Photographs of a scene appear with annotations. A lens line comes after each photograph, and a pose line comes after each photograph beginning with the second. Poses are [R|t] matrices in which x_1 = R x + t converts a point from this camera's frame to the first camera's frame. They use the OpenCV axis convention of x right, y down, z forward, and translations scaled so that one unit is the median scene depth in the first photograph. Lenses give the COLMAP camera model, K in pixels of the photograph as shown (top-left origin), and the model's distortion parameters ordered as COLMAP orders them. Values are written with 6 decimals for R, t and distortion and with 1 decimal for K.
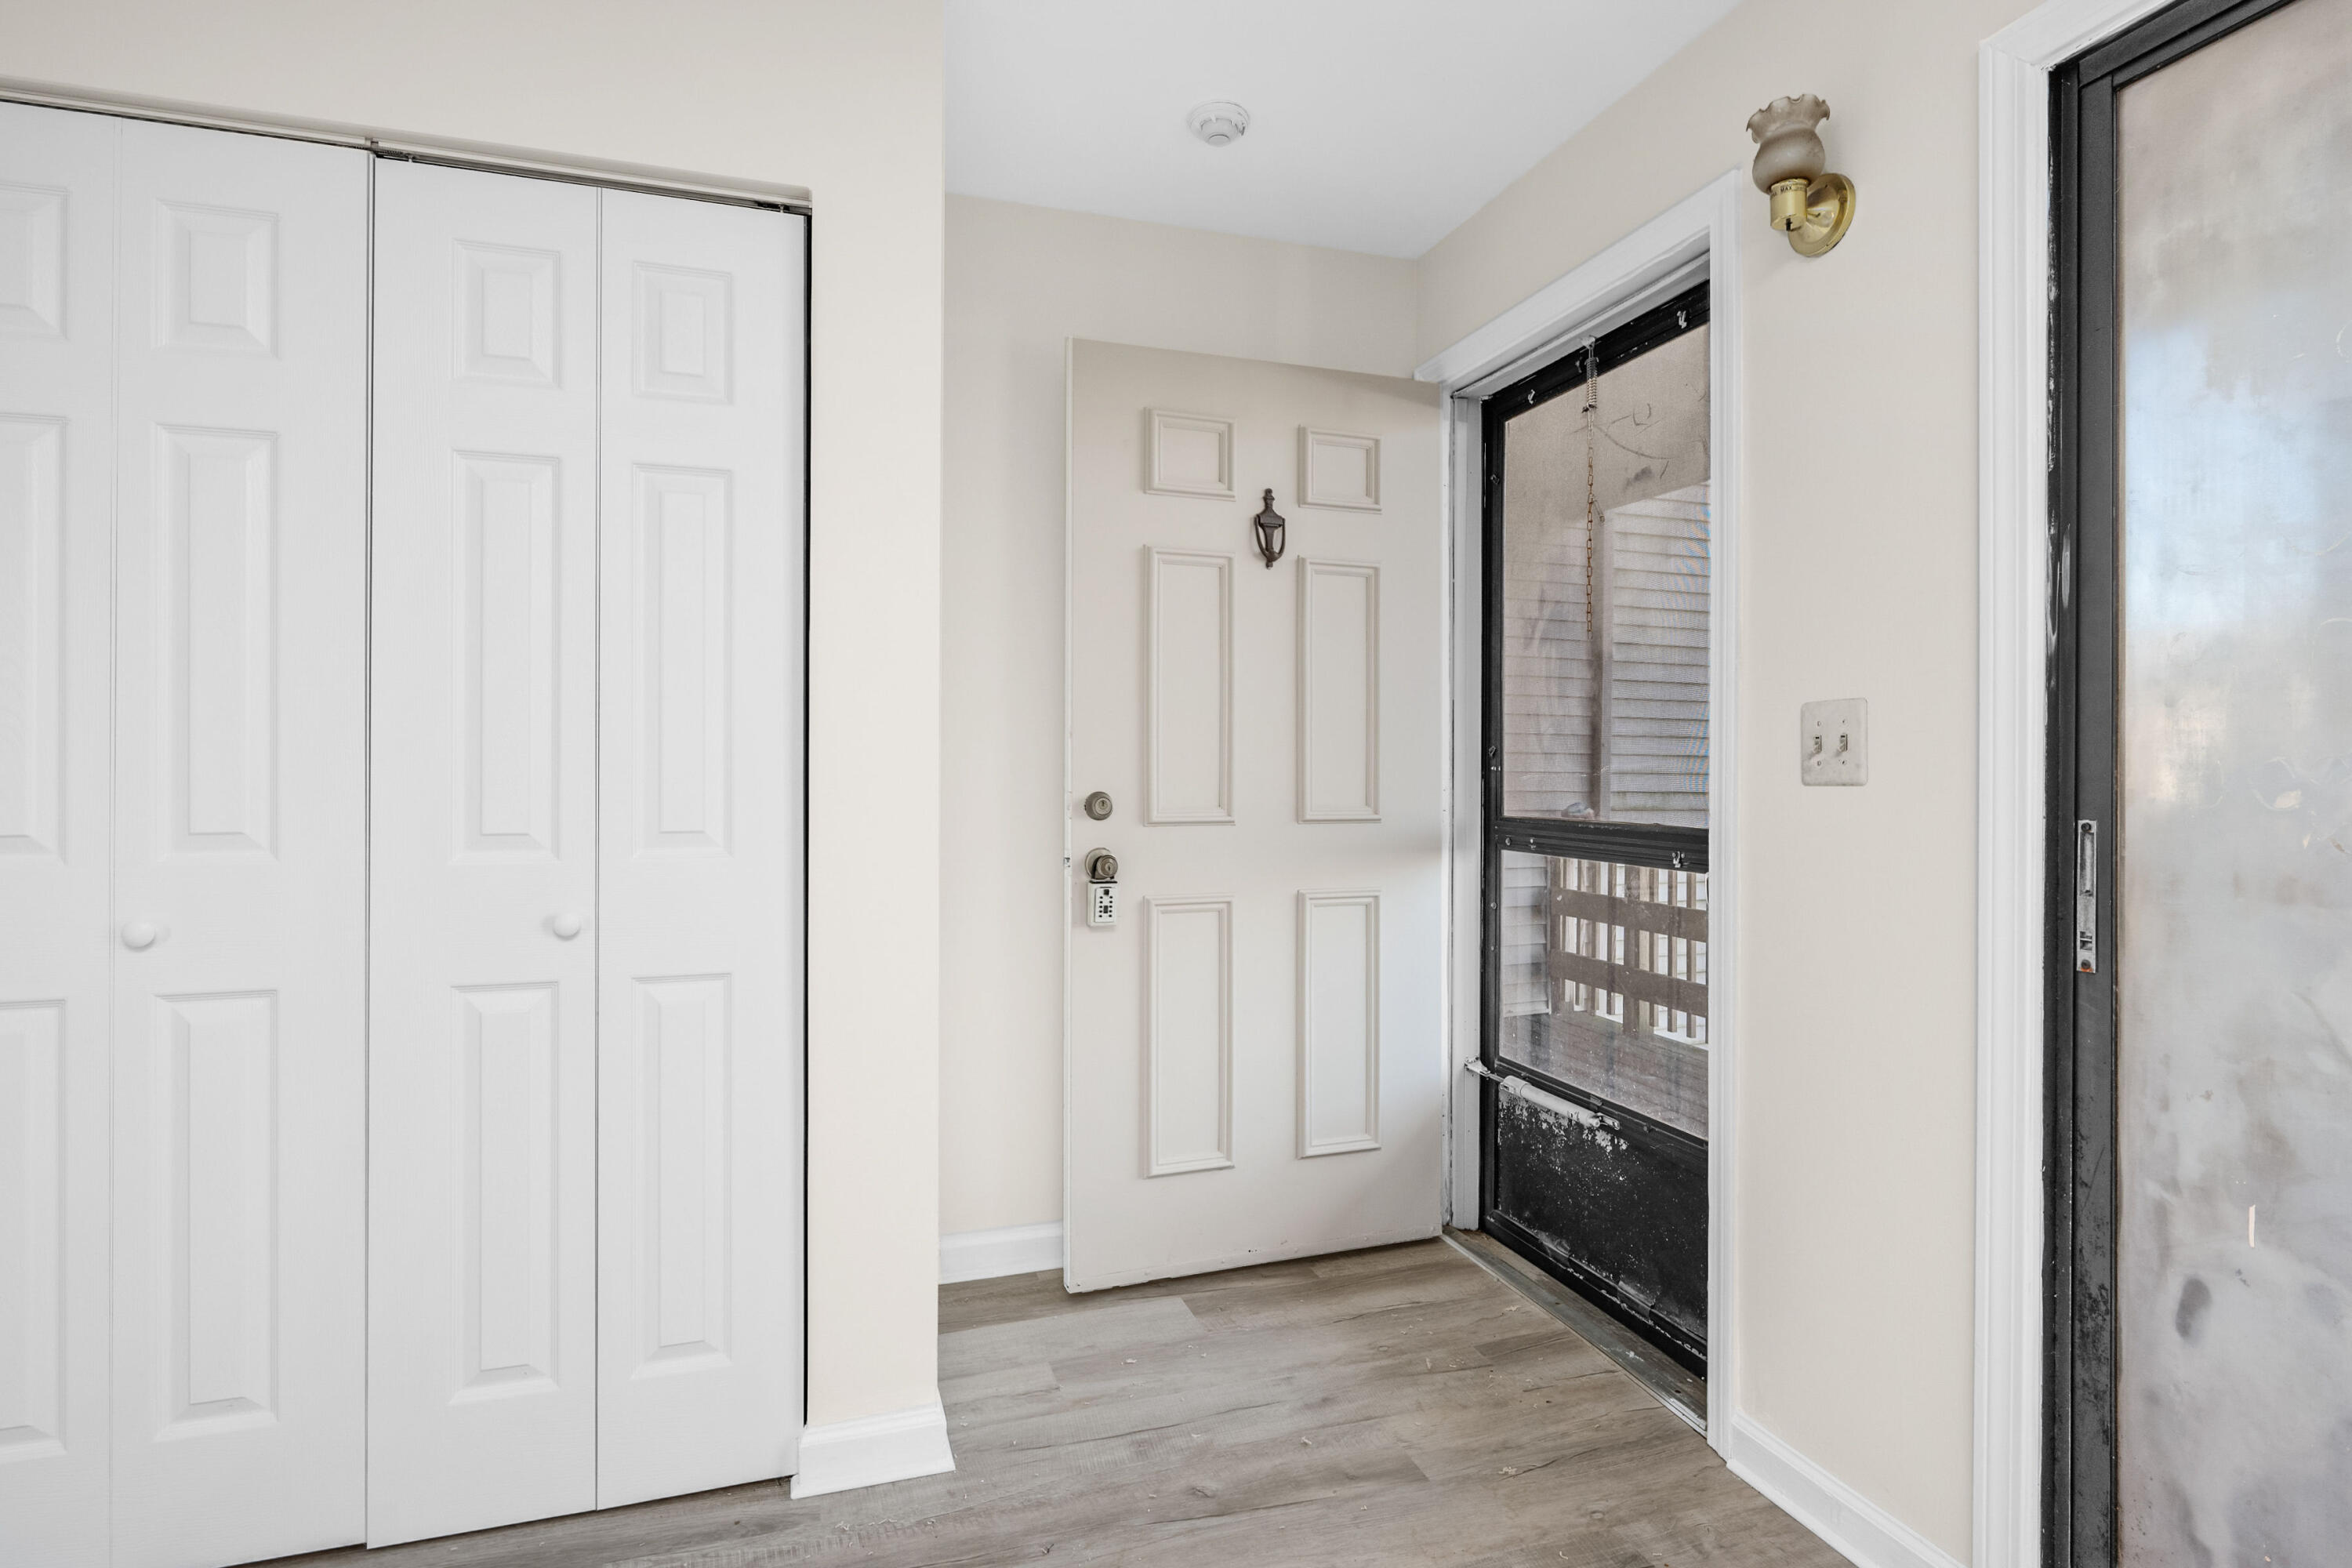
lens RADIAL K [[1233.0, 0, 1219.8], [0, 1233.0, 769.6], [0, 0, 1]] dist [0.000995, 0.000051]
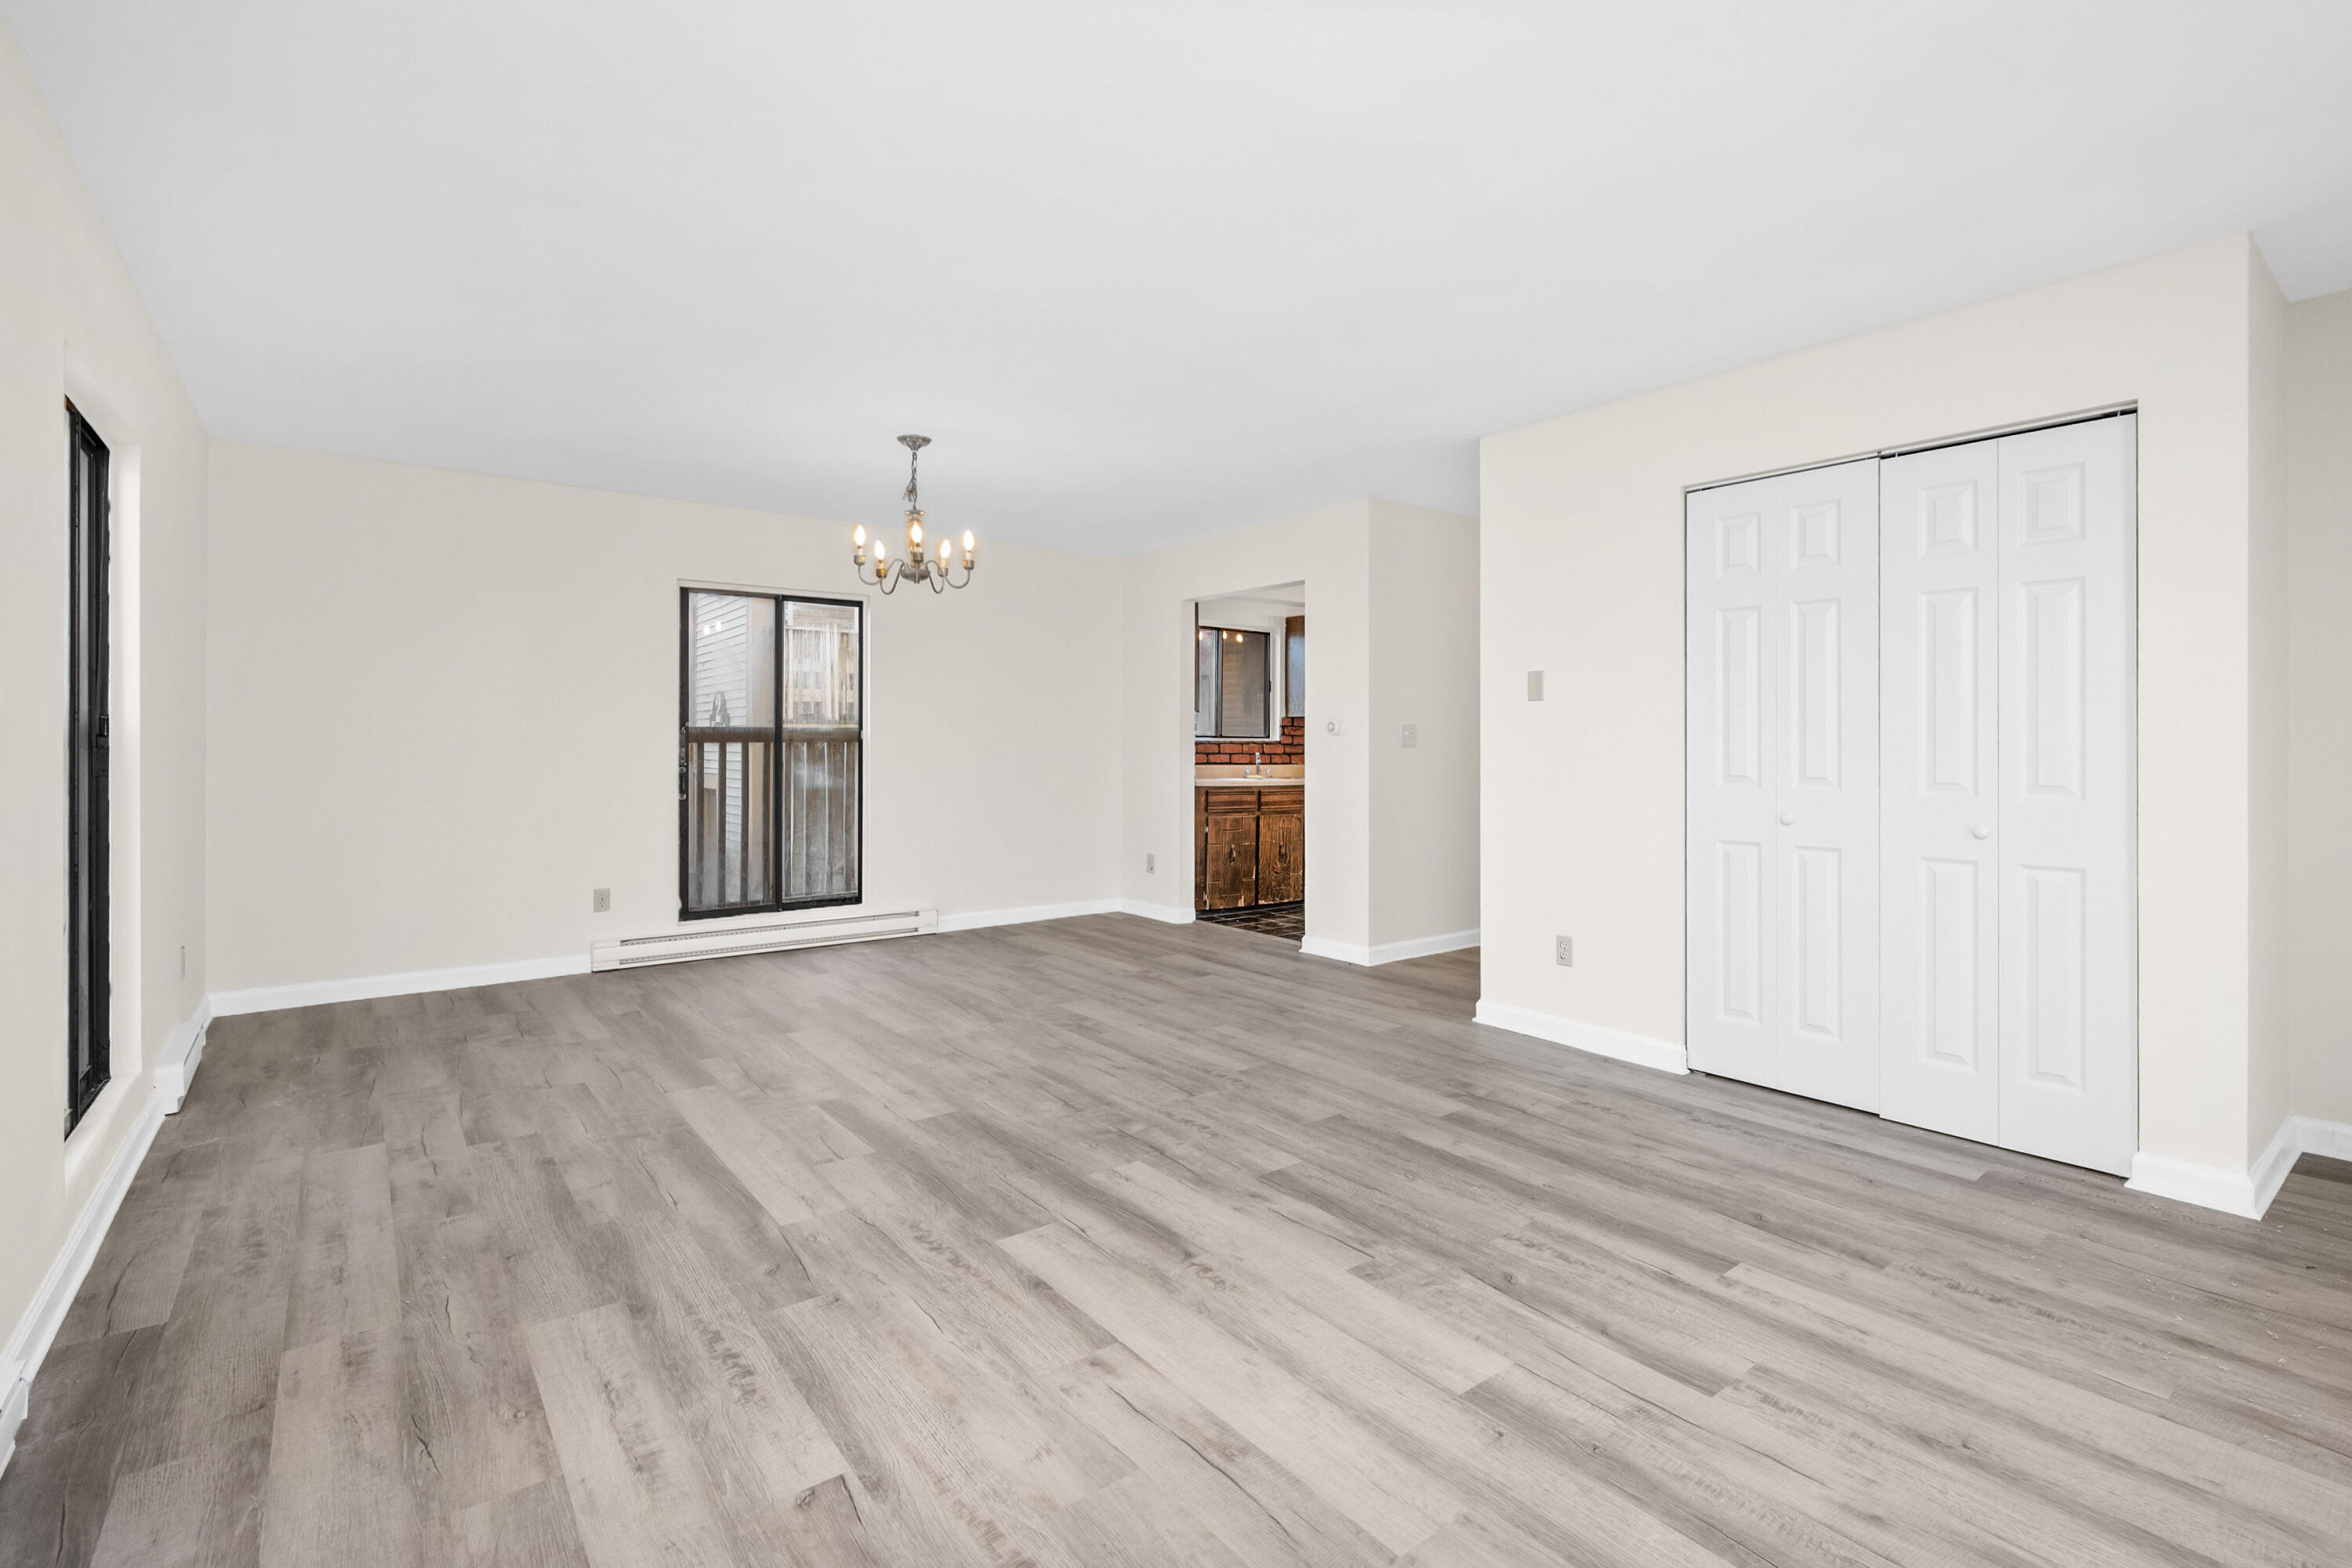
lens RADIAL K [[1068.9, 0, 1182.5], [0, 1068.9, 736.2], [0, 0, 1]] dist [-0.000995, 0.000818]
pose [[0.339888, -0.008270, -0.940430, 0.594554], [-0.001732, 0.999954, -0.009419, -0.004684], [0.940464, 0.004830, 0.339858, -0.707964]]
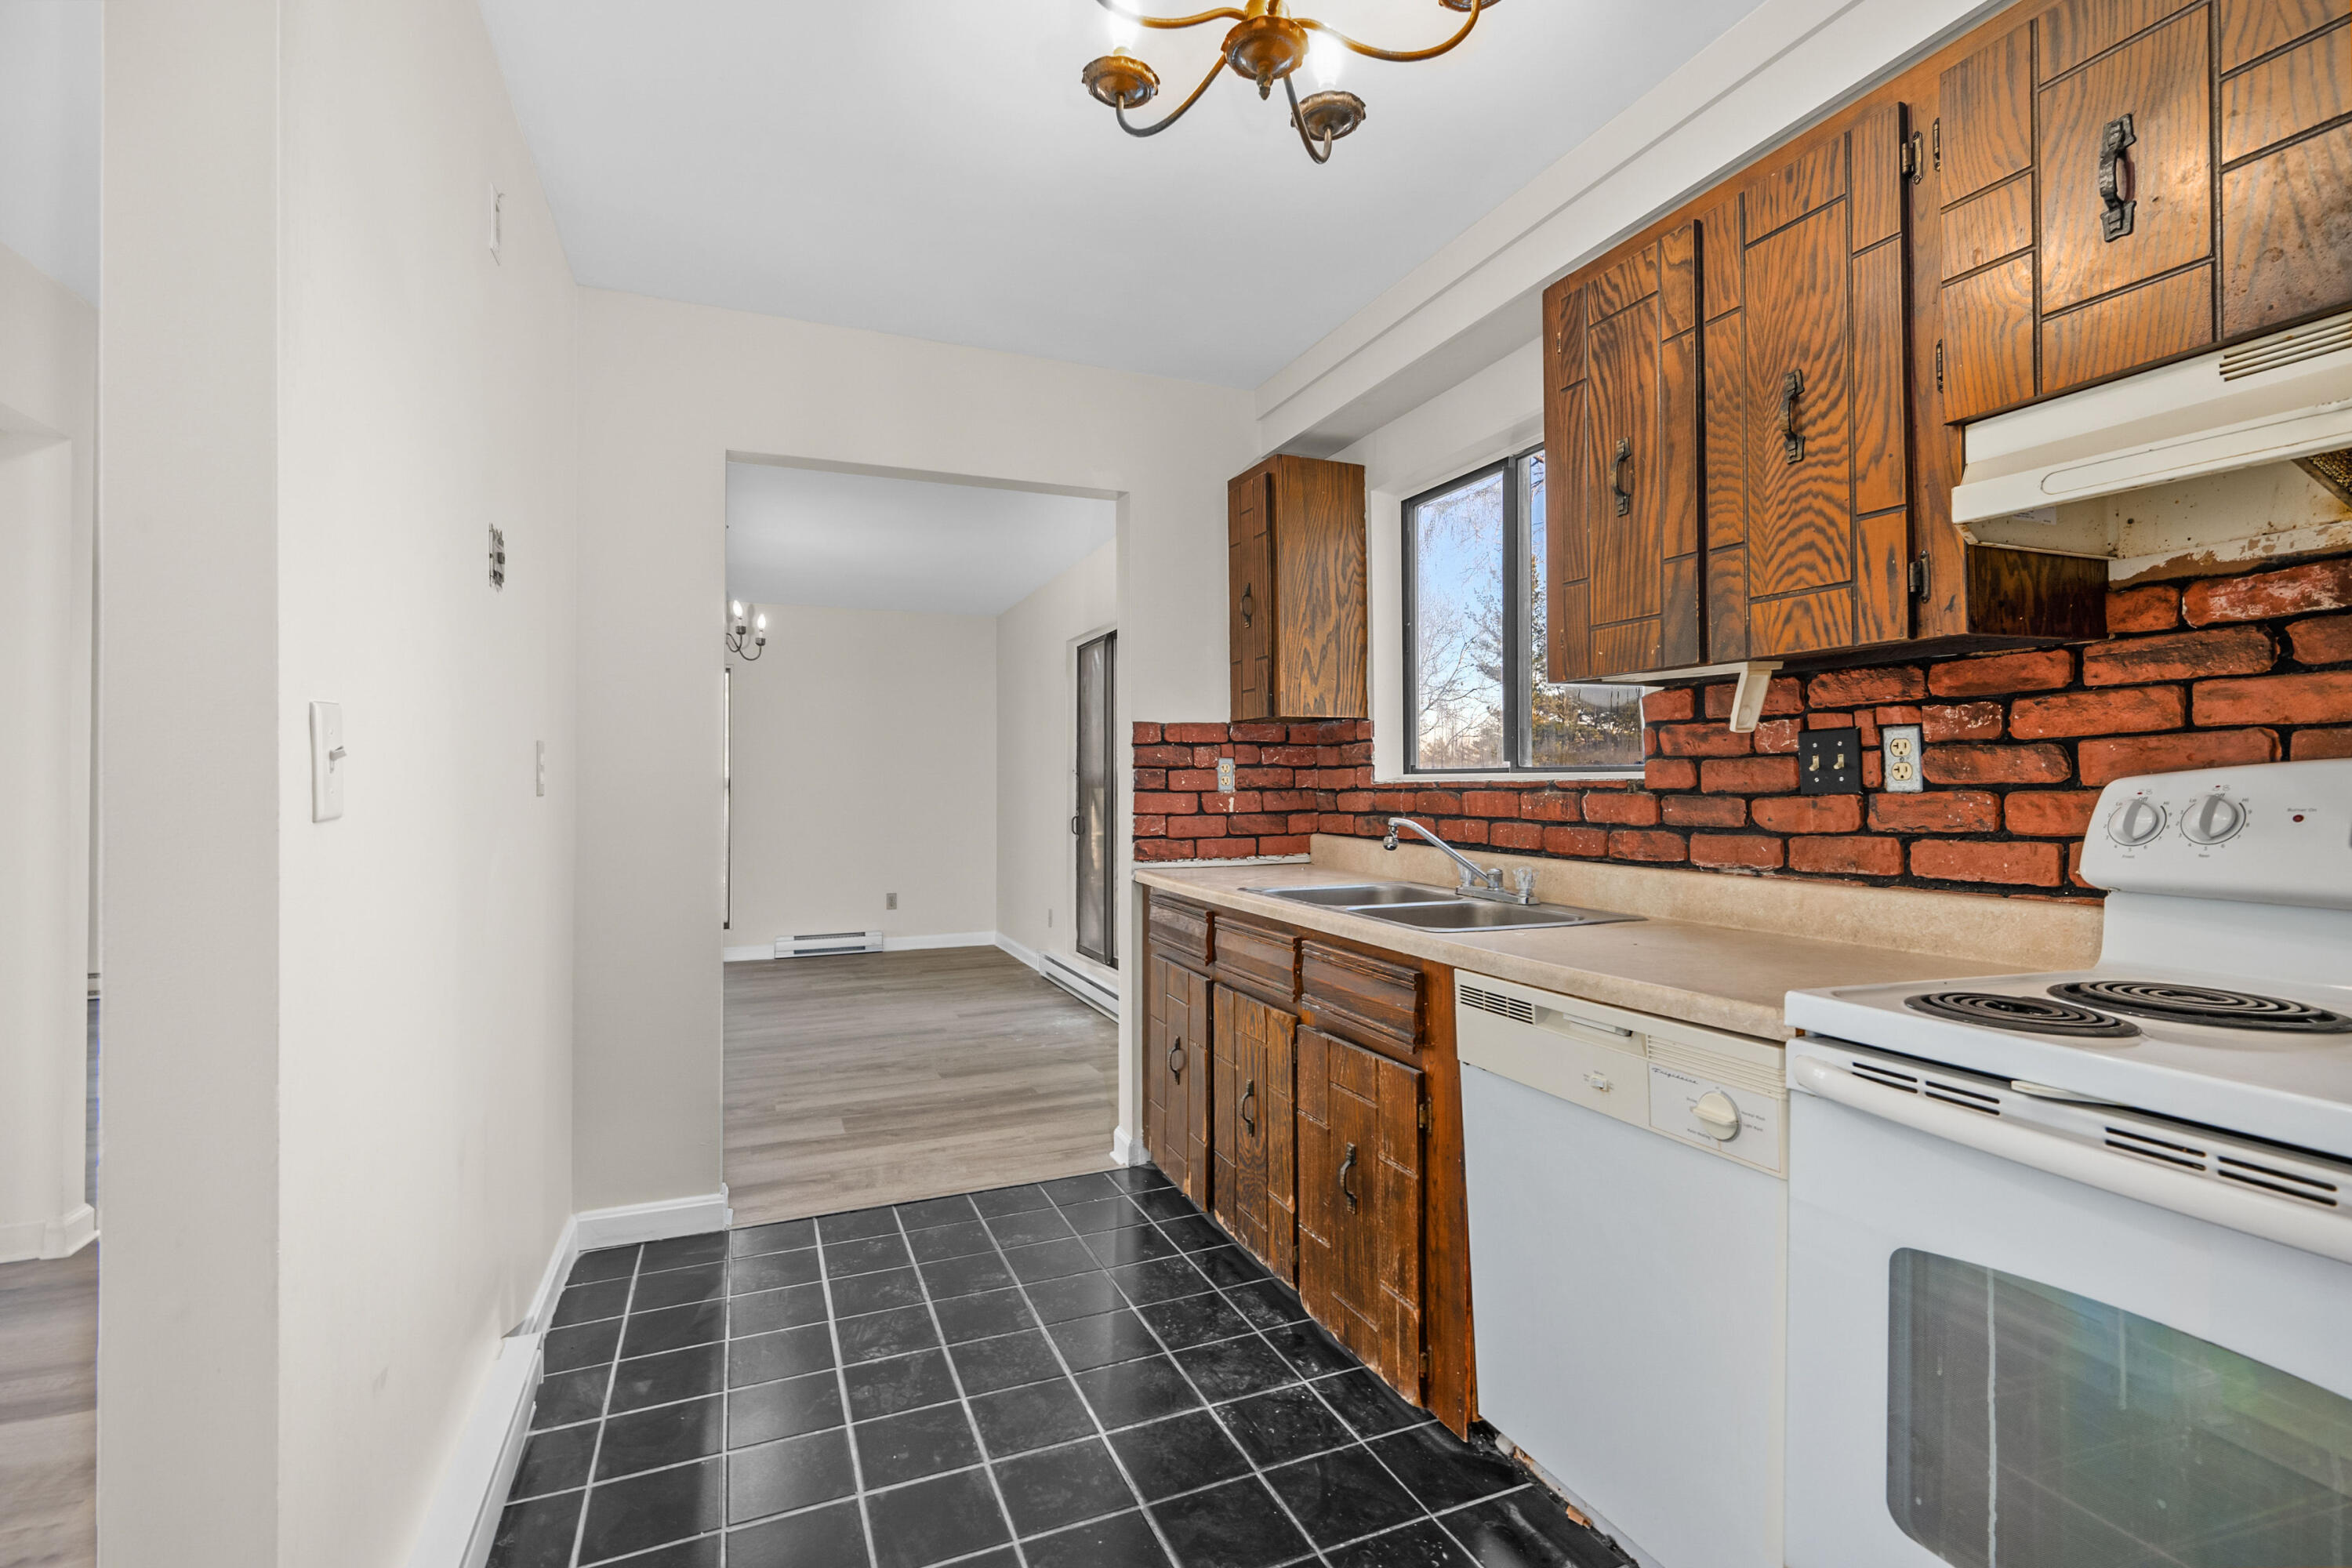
lens RADIAL K [[1068.9, 0, 1186.2], [0, 1068.9, 771.1], [0, 0, 1]] dist [-0.000995, 0.000818]
pose [[-0.996298, 0.001986, -0.085944, -2.761004], [0.003067, 0.999918, -0.012446, -0.023141], [0.085913, -0.012663, -0.996222, 2.291778]]
